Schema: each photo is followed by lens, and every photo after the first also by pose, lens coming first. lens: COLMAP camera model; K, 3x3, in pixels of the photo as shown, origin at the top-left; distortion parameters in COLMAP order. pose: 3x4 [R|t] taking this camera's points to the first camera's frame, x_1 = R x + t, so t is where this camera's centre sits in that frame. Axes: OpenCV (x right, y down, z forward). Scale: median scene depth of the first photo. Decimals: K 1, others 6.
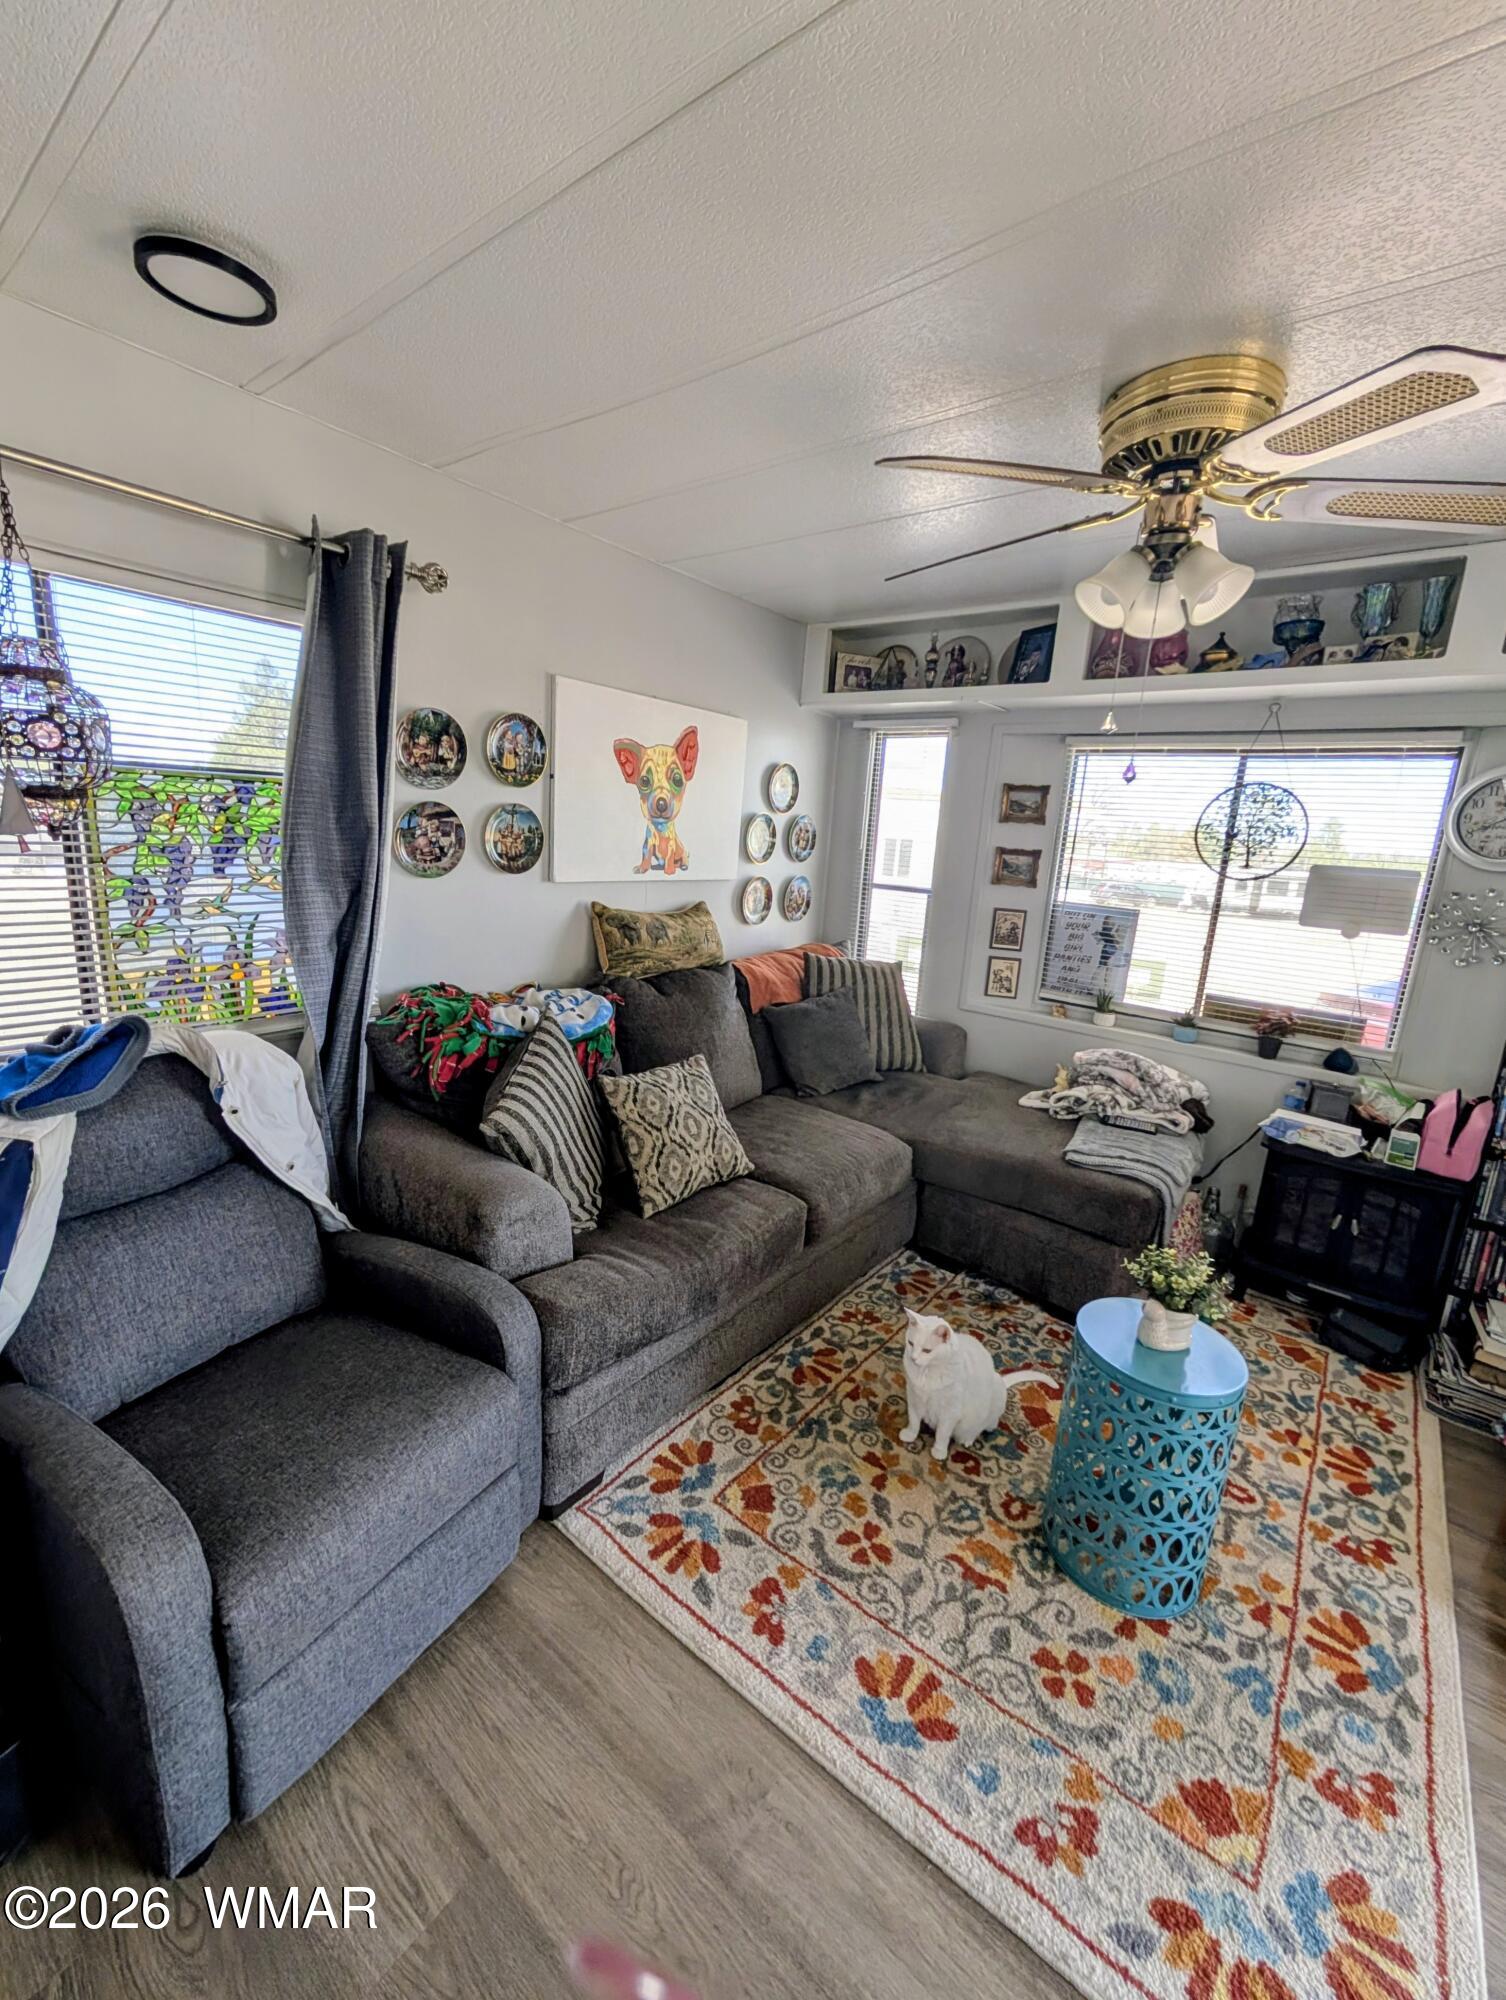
lens RADIAL K [[794.4, 0, 747.6], [0, 794.4, 996.6], [0, 0, 1]] dist [0.000255, -0.000346]
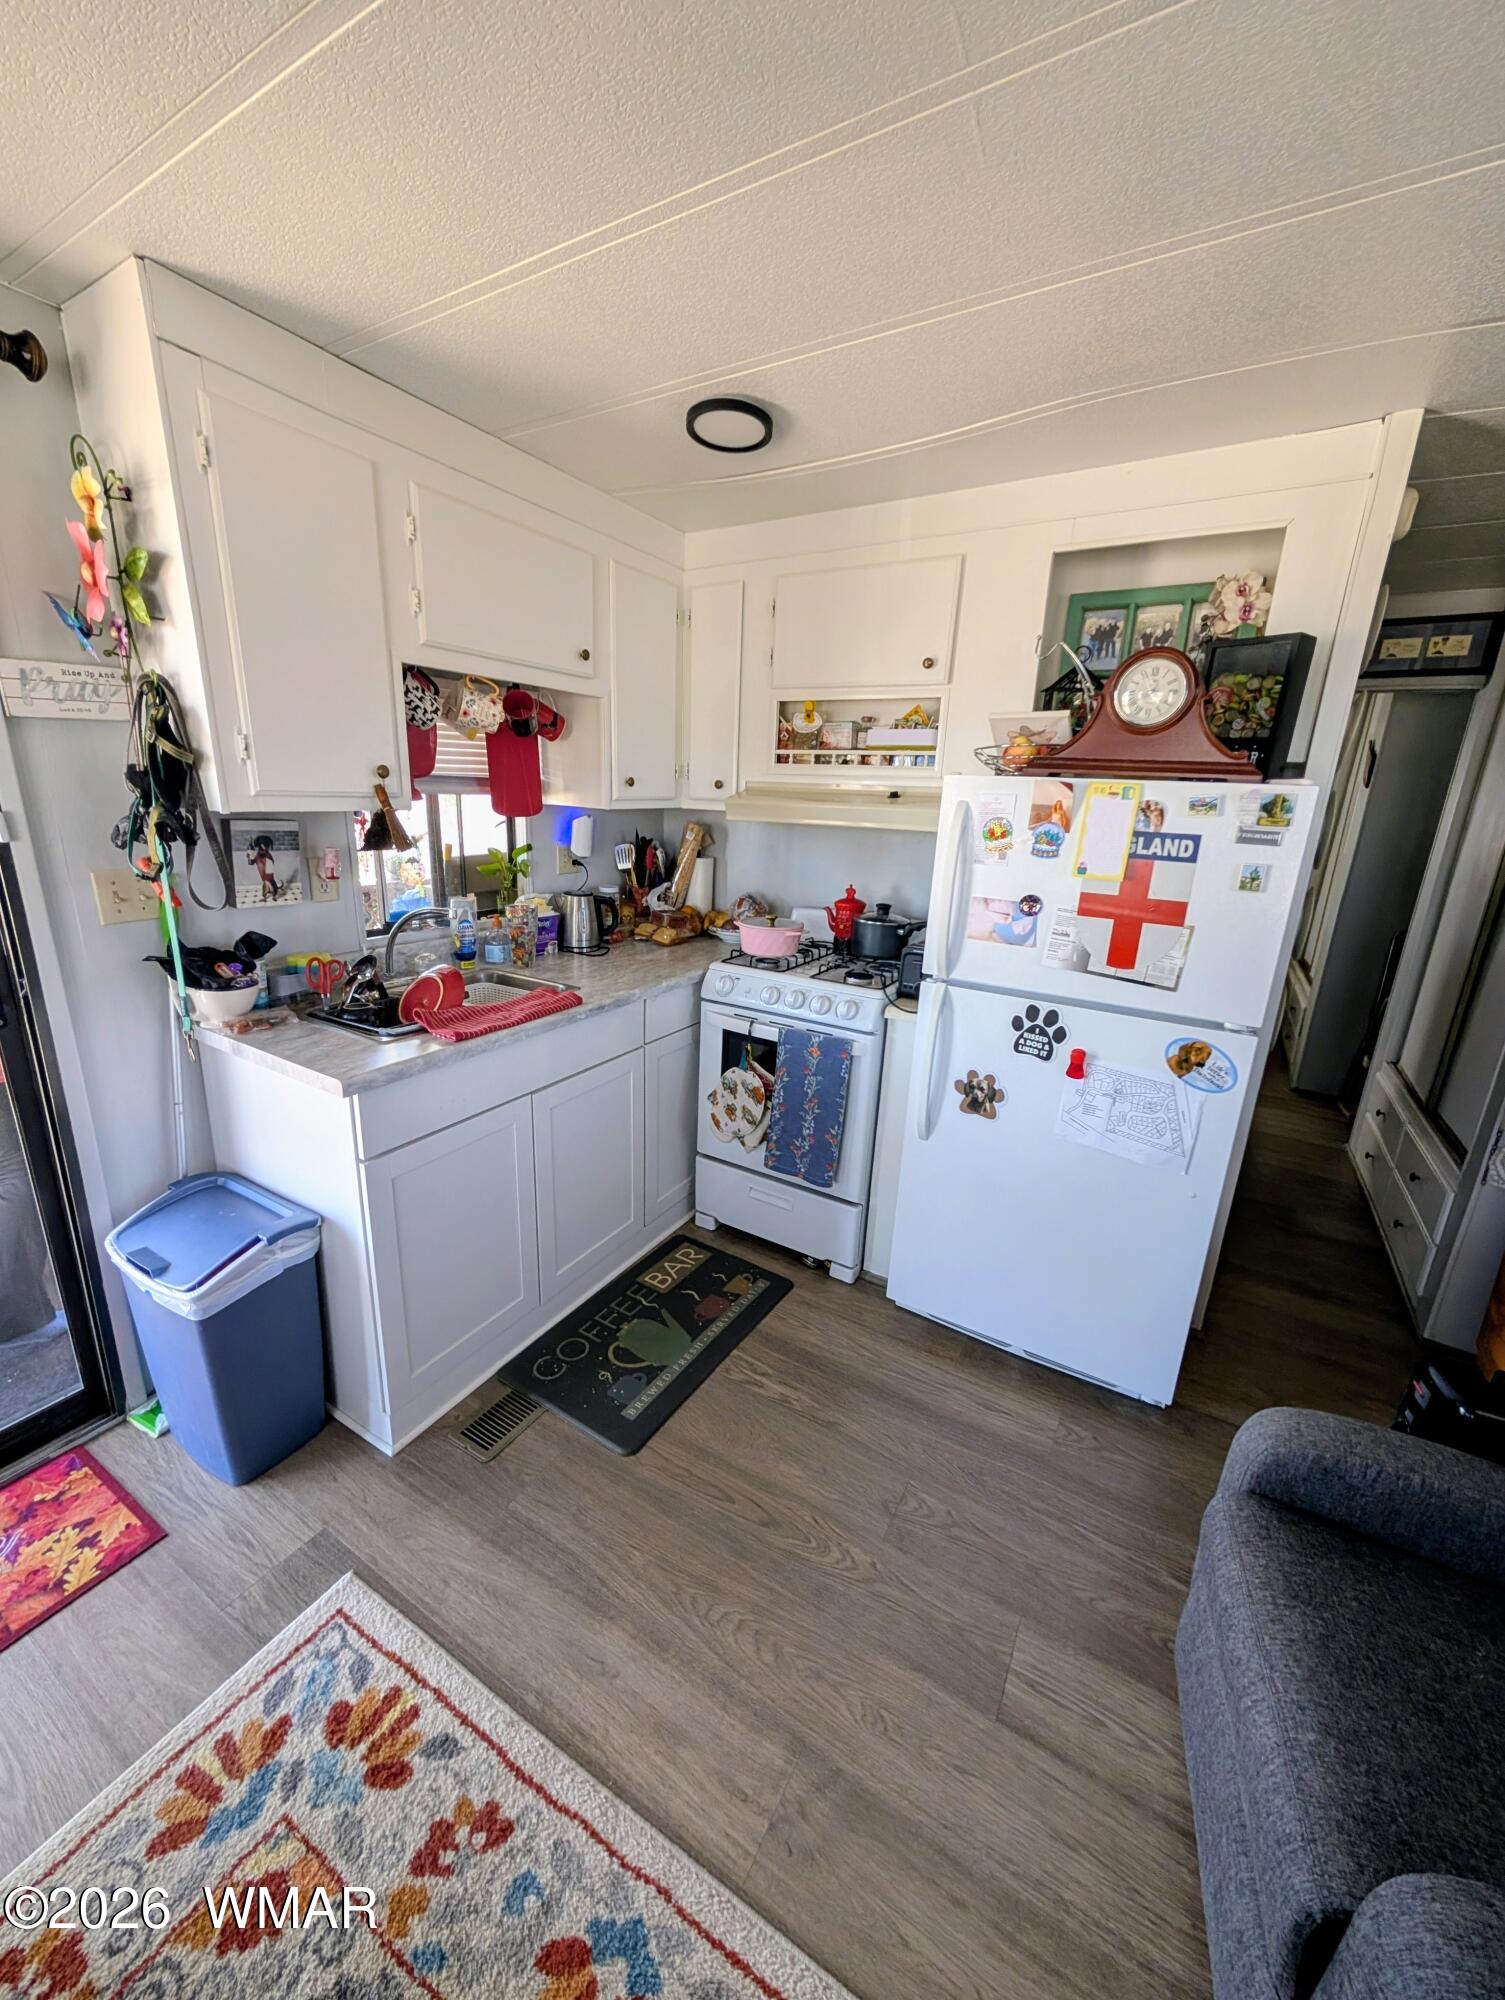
lens RADIAL K [[756.7, 0, 746.2], [0, 756.7, 997.1], [0, 0, 1]] dist [0.001299, 0.000157]
pose [[-0.986721, -0.065140, -0.148789, 0.151945], [-0.126857, 0.881147, 0.455508, -0.174602], [0.101434, 0.468334, -0.877710, 0.800040]]
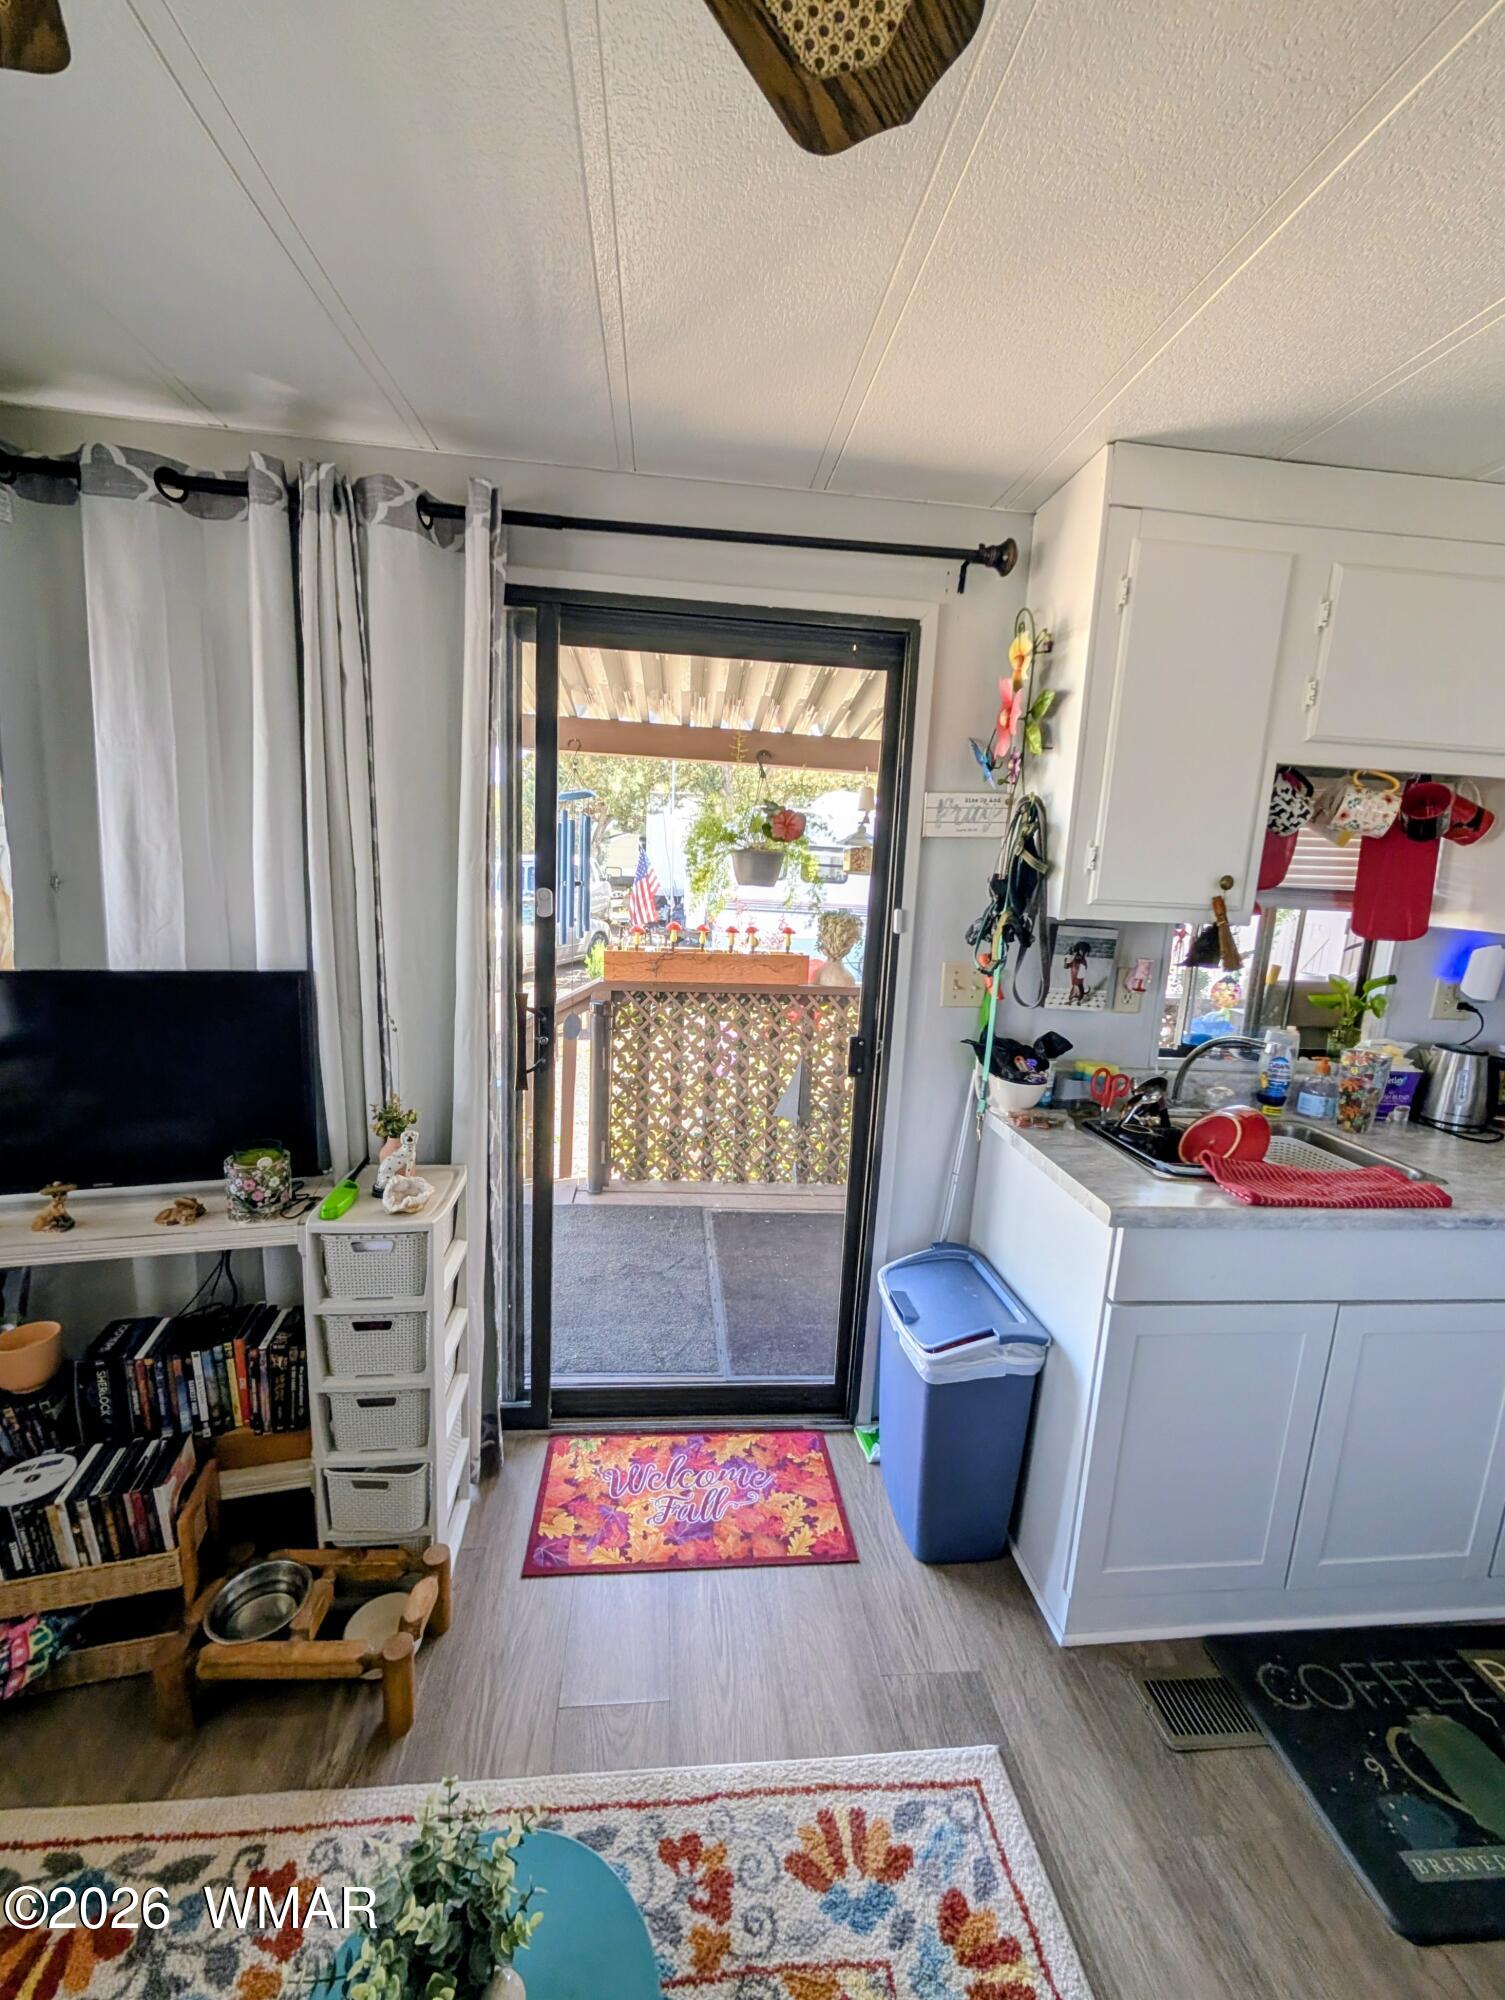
lens RADIAL K [[794.4, 0, 747.1], [0, 794.4, 996.6], [0, 0, 1]] dist [0.000255, -0.000346]
pose [[-0.689133, -0.218332, 0.690961, 0.198825], [0.062396, 0.932109, 0.356762, -0.167507], [-0.721944, 0.288969, -0.628724, 0.779376]]
